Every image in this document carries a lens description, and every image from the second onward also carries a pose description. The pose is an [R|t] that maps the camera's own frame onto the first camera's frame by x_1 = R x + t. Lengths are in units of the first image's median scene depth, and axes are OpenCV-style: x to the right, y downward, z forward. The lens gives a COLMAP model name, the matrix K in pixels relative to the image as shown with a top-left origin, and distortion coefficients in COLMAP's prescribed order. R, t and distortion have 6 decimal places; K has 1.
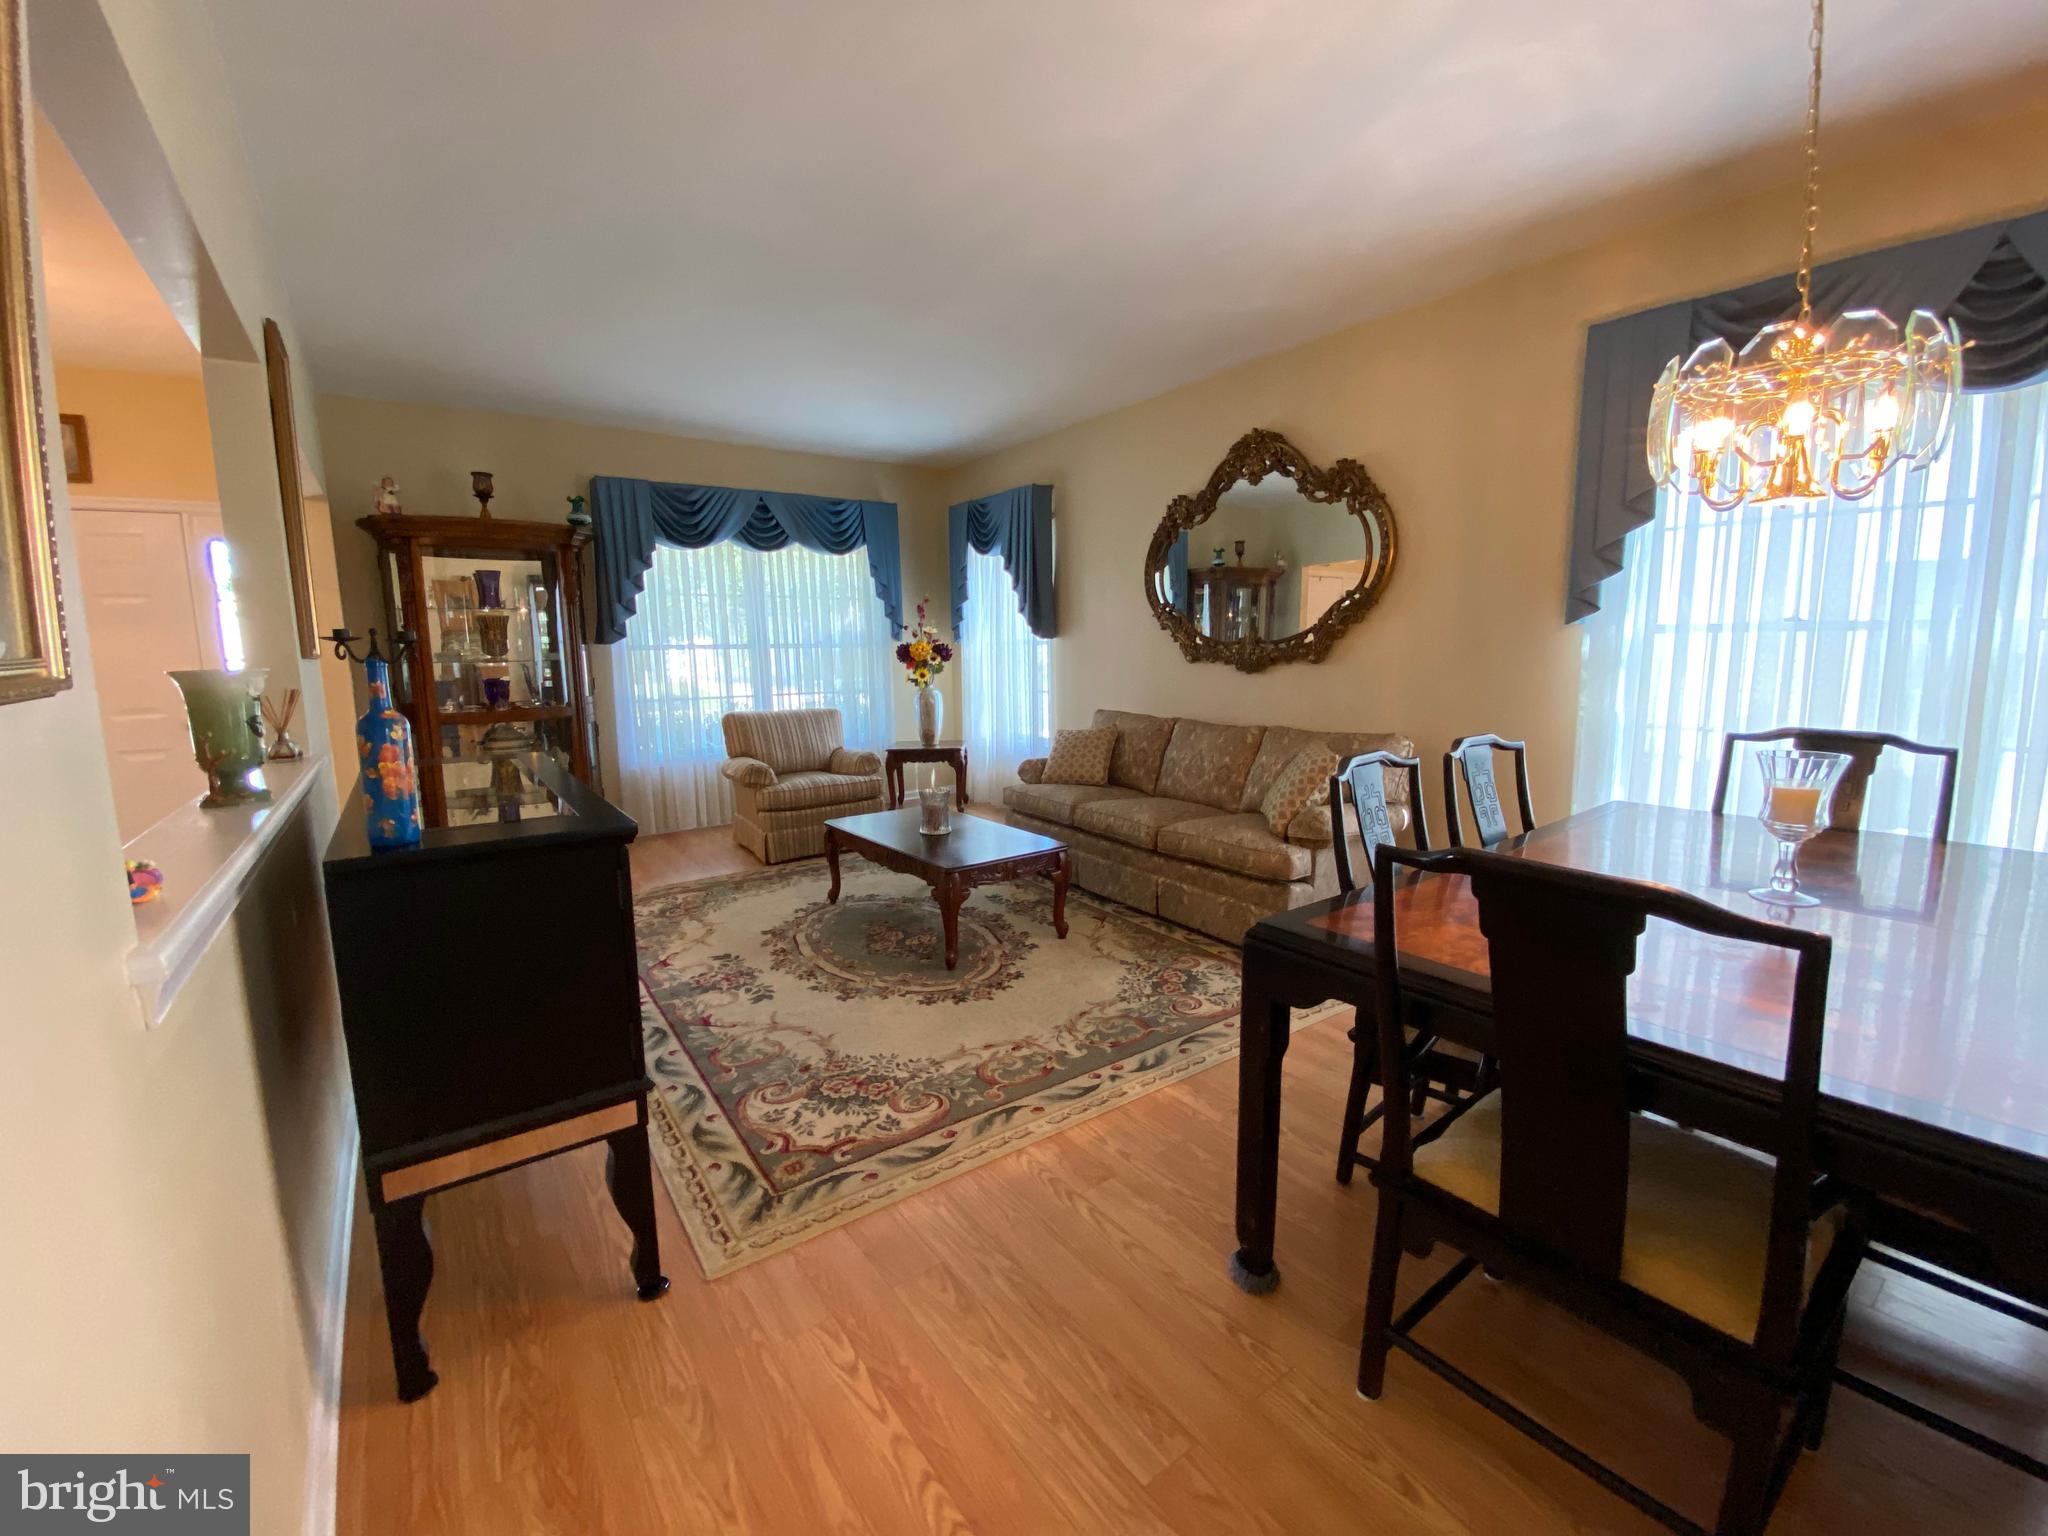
lens RADIAL K [[836.3, 0, 1029.7], [0, 836.3, 768.0], [0, 0, 1]] dist [0.035339, -0.029023]
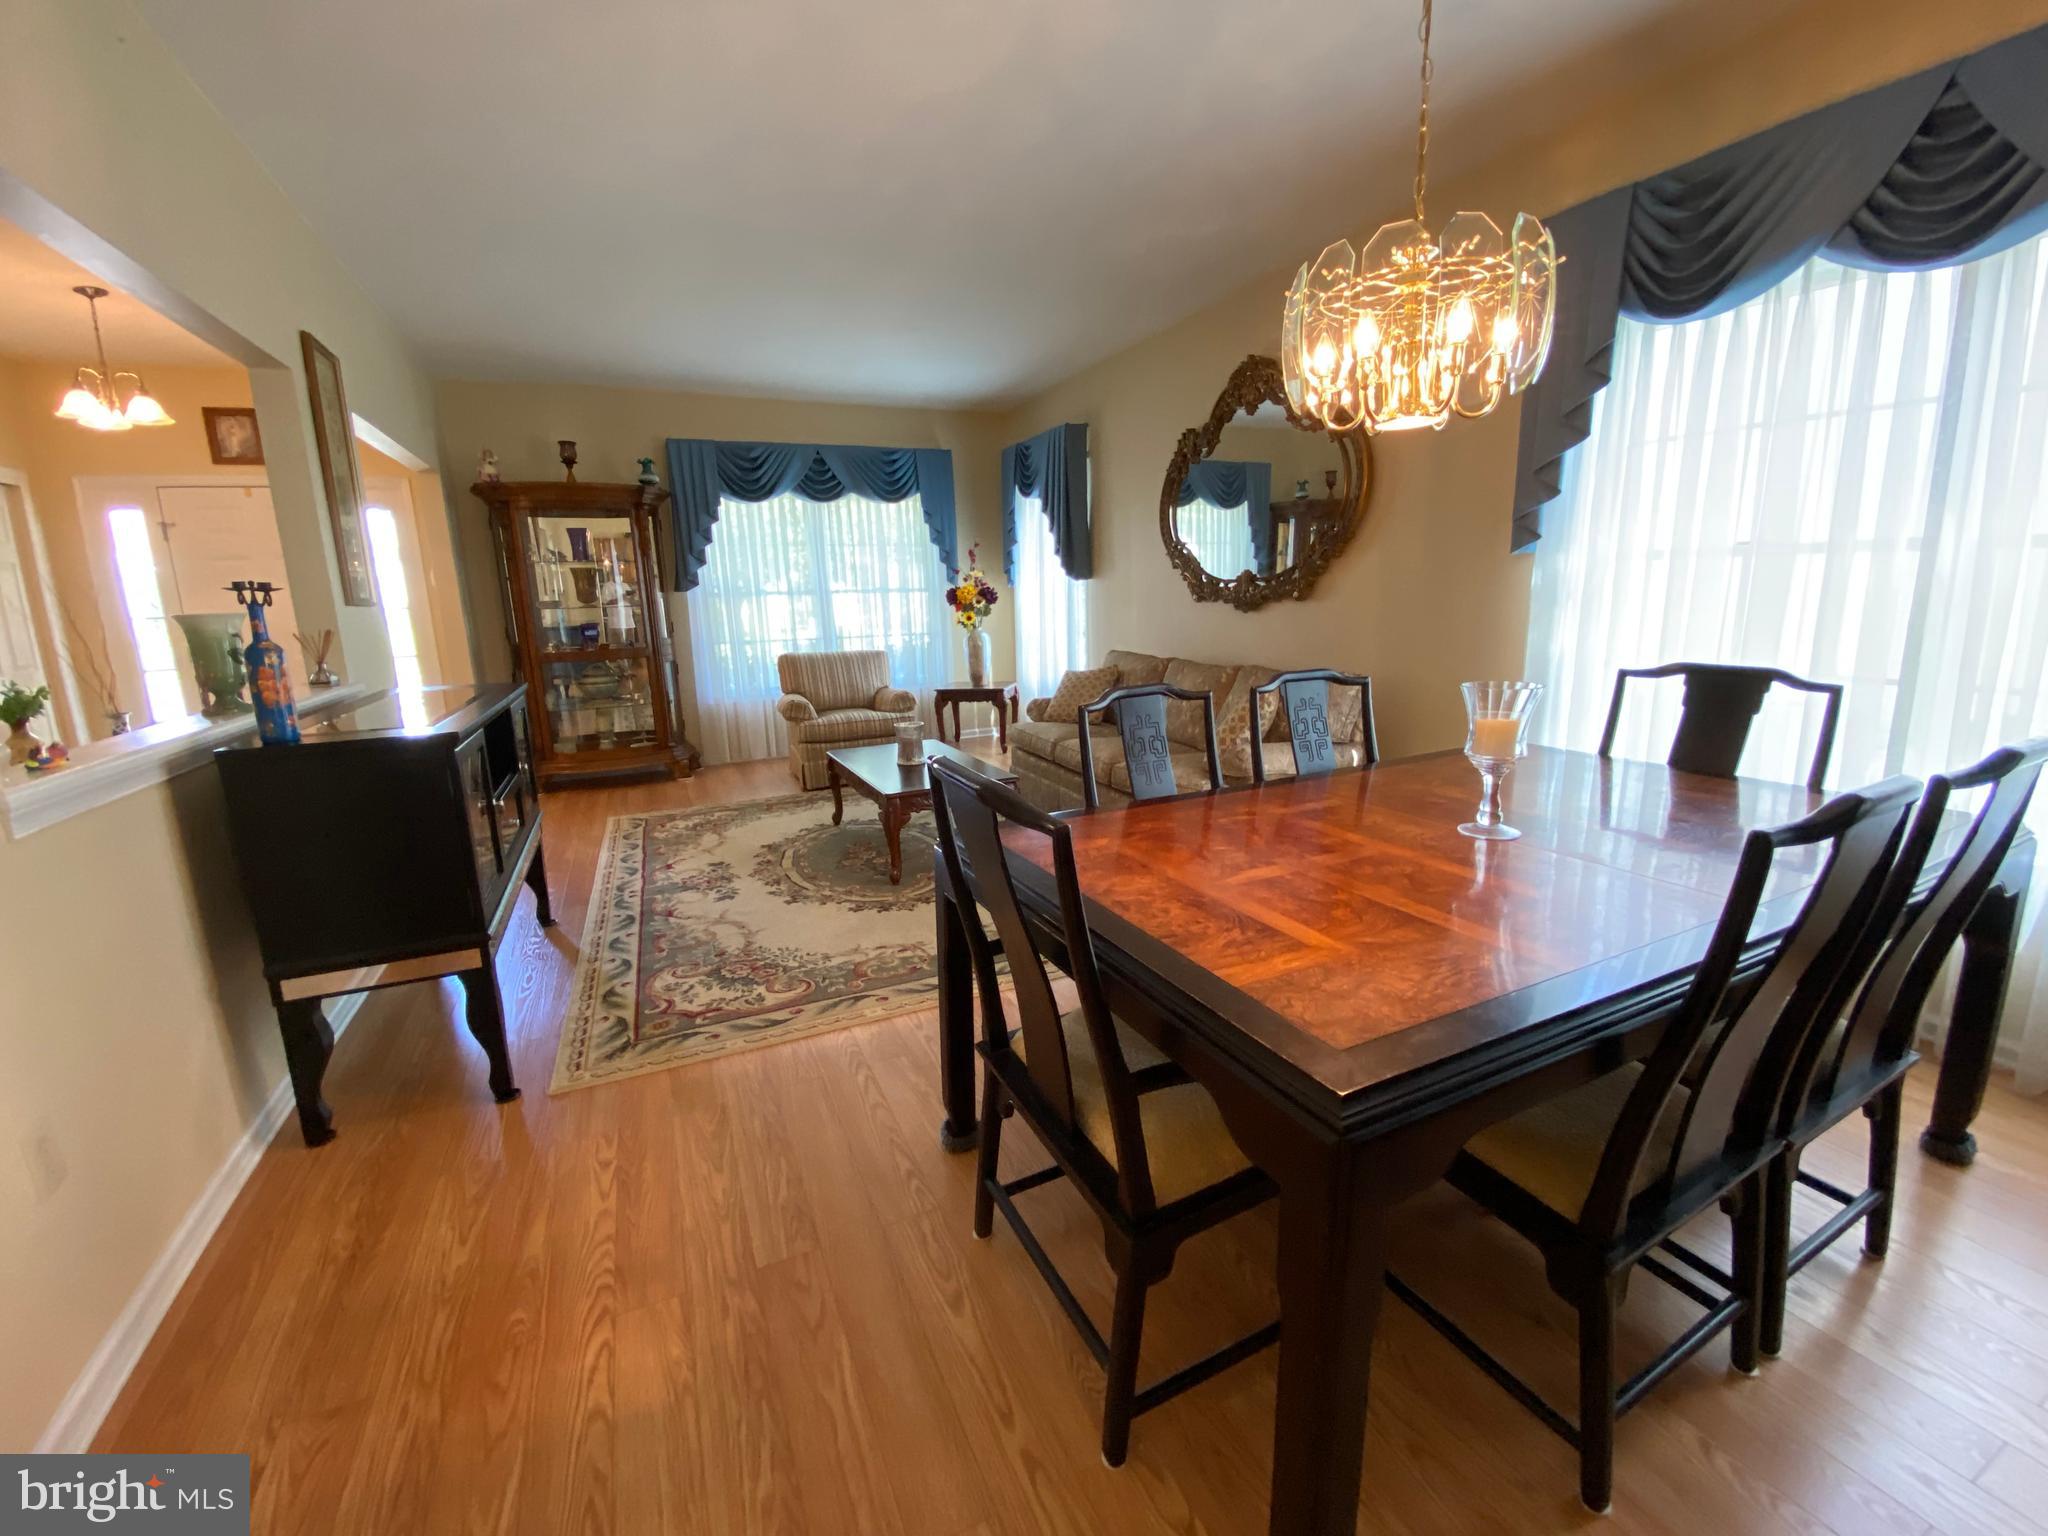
lens RADIAL K [[831.2, 0, 1021.1], [0, 831.2, 771.8], [0, 0, 1]] dist [0.039498, -0.029016]
pose [[0.980198, 0.027082, -0.196162, 0.200504], [-0.013146, 0.997318, 0.072000, 0.007262], [0.197585, -0.067995, 0.977925, -0.023932]]
